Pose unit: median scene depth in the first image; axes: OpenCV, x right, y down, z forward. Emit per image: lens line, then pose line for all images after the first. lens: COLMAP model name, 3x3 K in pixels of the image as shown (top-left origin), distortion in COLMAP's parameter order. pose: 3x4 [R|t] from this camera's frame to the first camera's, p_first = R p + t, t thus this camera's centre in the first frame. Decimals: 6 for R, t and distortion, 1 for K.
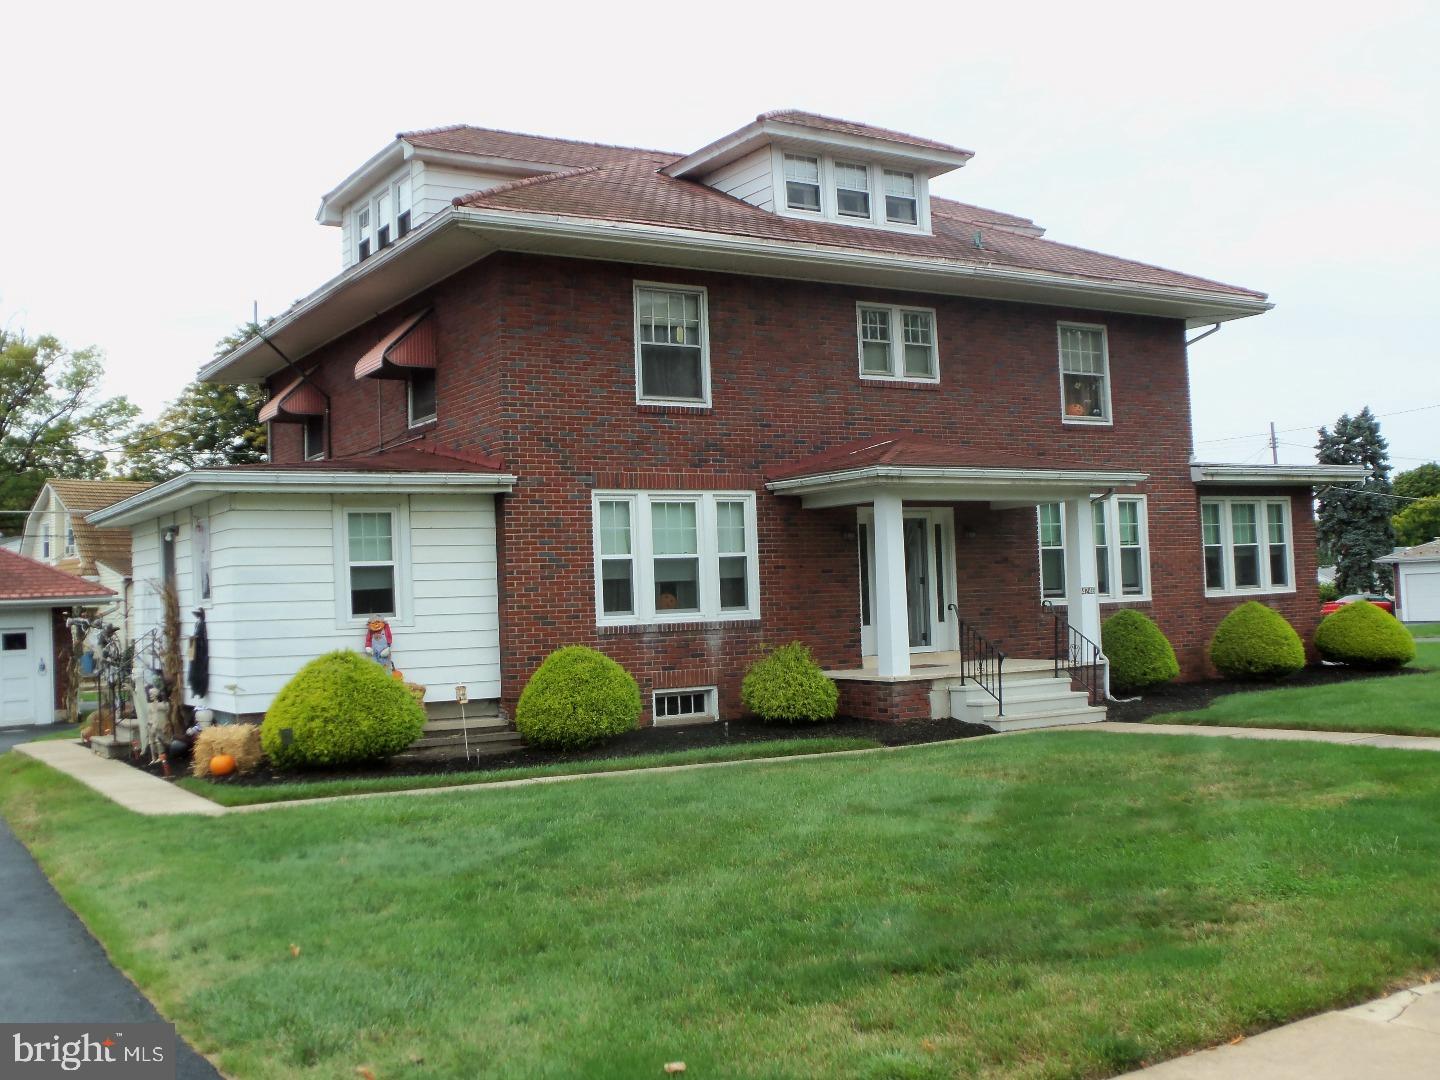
lens RADIAL K [[1595.2, 0, 720.0], [0, 1595.2, 540.0], [0, 0, 1]] dist [-0.025974, -0.008676]
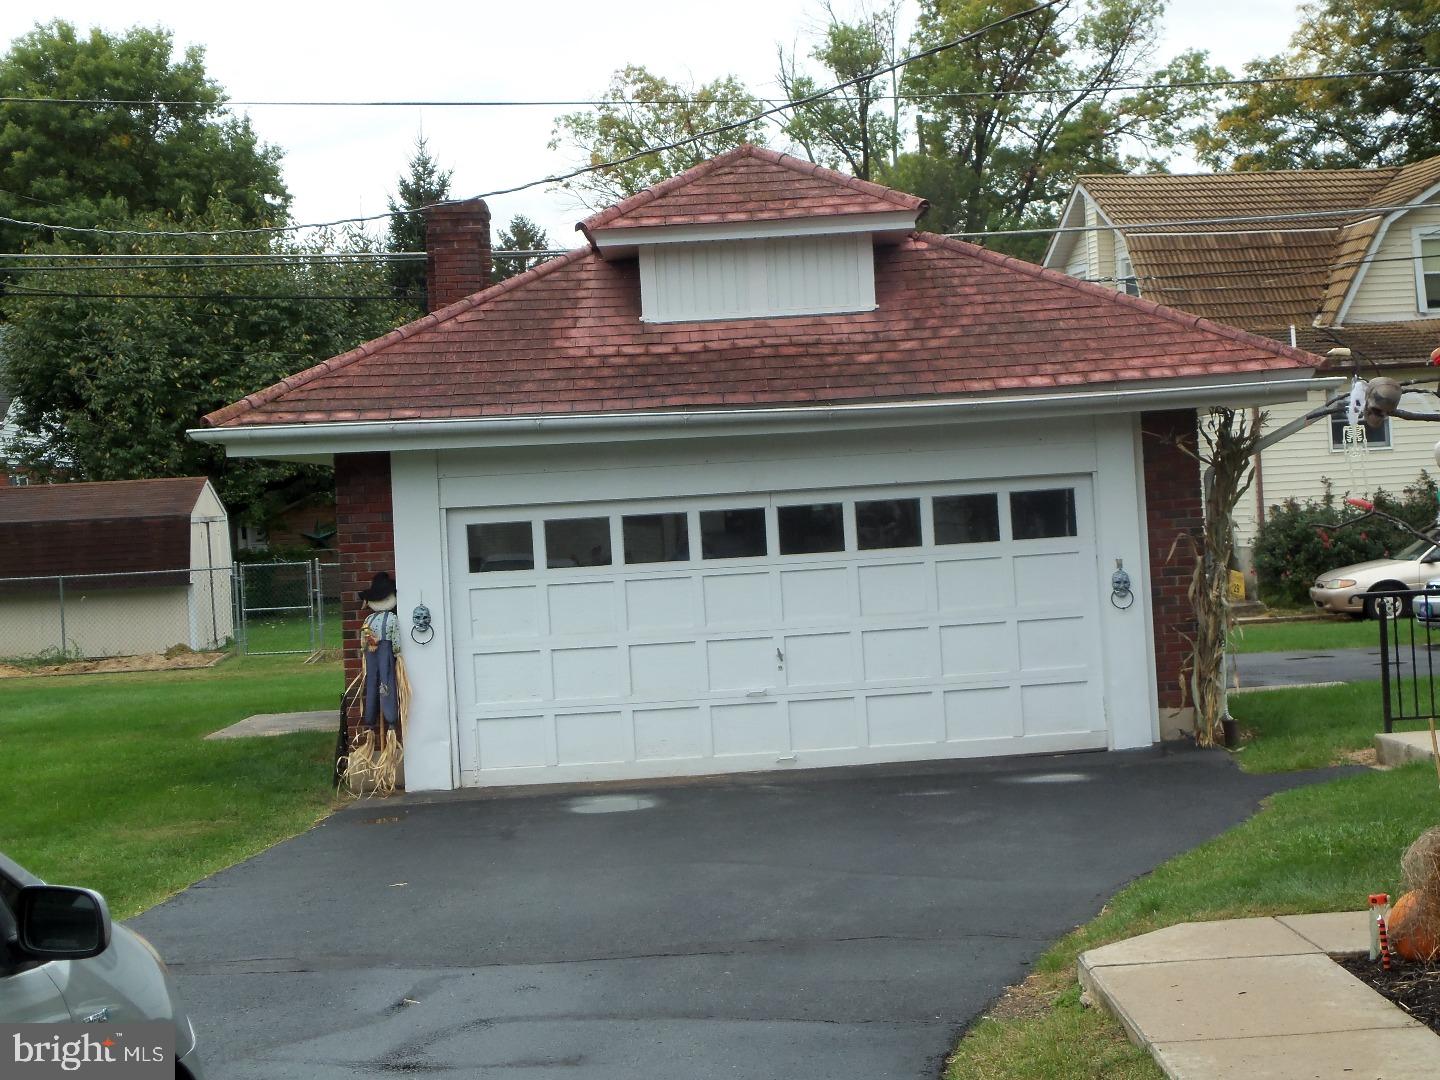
lens RADIAL K [[2595.1, 0, 720.0], [0, 2595.1, 540.0], [0, 0, 1]] dist [0.038203, 0.128002]
pose [[0.861972, -0.010576, -0.506845, -0.100965], [0.047476, 0.997073, 0.059935, 0.015033], [0.504727, -0.075725, 0.859951, 0.220124]]
